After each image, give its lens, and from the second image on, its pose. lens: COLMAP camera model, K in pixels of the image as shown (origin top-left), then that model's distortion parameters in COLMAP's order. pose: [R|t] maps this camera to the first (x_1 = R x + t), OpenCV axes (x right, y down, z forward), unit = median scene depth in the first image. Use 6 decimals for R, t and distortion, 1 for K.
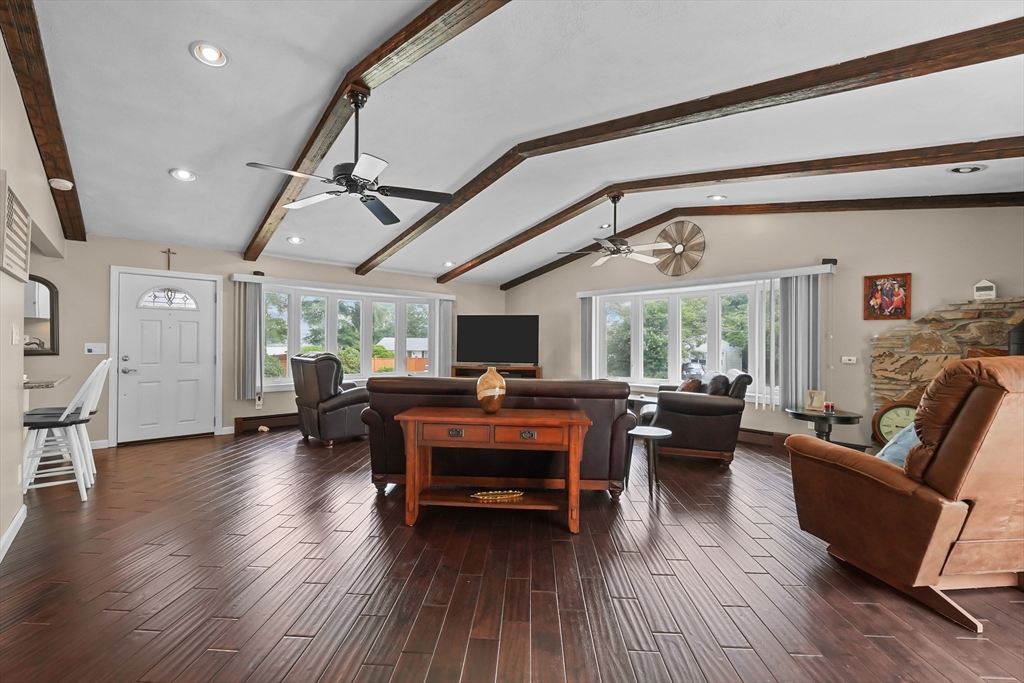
lens RADIAL K [[431.8, 0, 509.6], [0, 431.8, 345.4], [0, 0, 1]] dist [-0.002782, 0.000665]
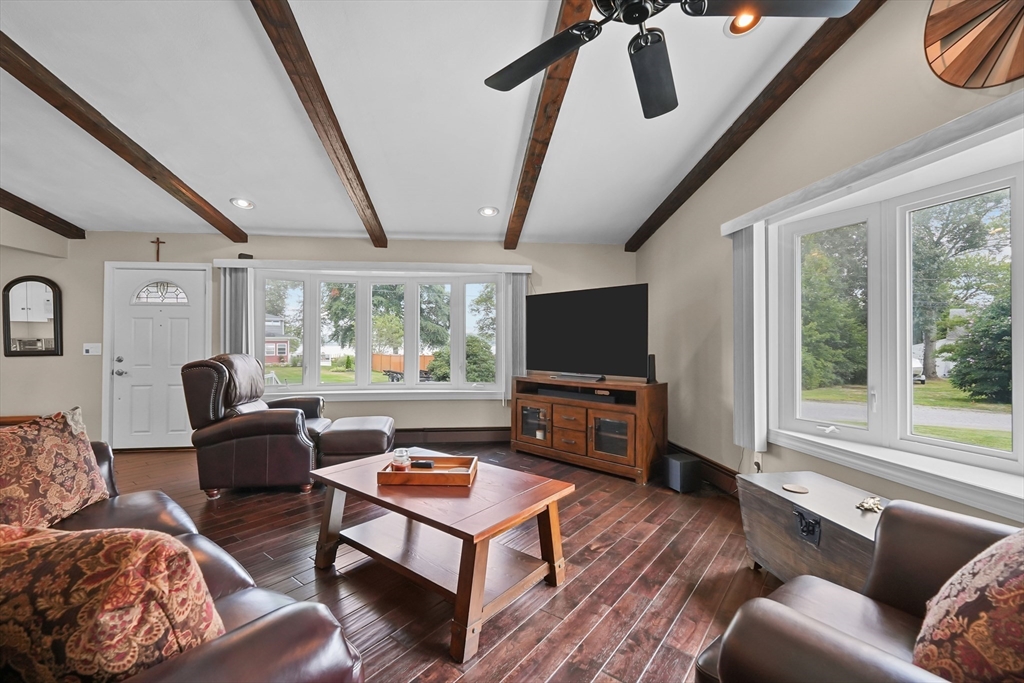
lens RADIAL K [[427.1, 0, 508.9], [0, 427.1, 339.3], [0, 0, 1]] dist [-0.001434, -0.000057]
pose [[0.811296, -0.012723, -0.584496, 0.335993], [0.005257, 0.999882, -0.014468, 0.004252], [0.584611, 0.008666, 0.811267, 0.740202]]
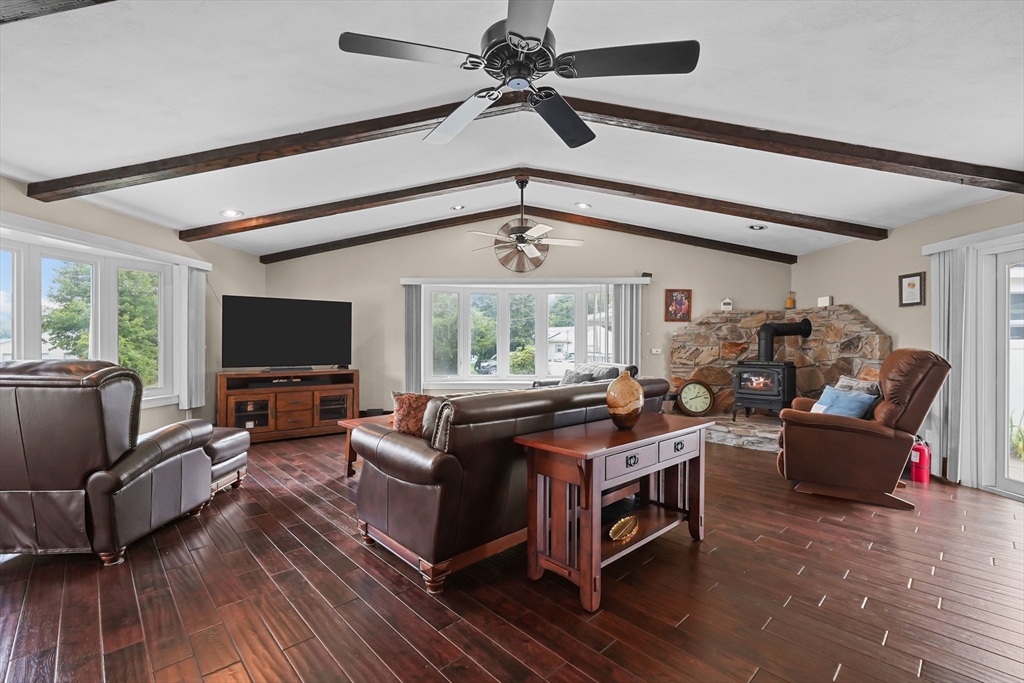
lens RADIAL K [[446.1, 0, 512.0], [0, 446.1, 341.5], [0, 0, 1]] dist [-0.012311, 0.000033]
pose [[0.678835, -0.007932, 0.734248, -0.477335], [0.003172, 0.999964, 0.007870, -0.007885], [-0.734284, -0.003014, 0.678836, 0.366432]]
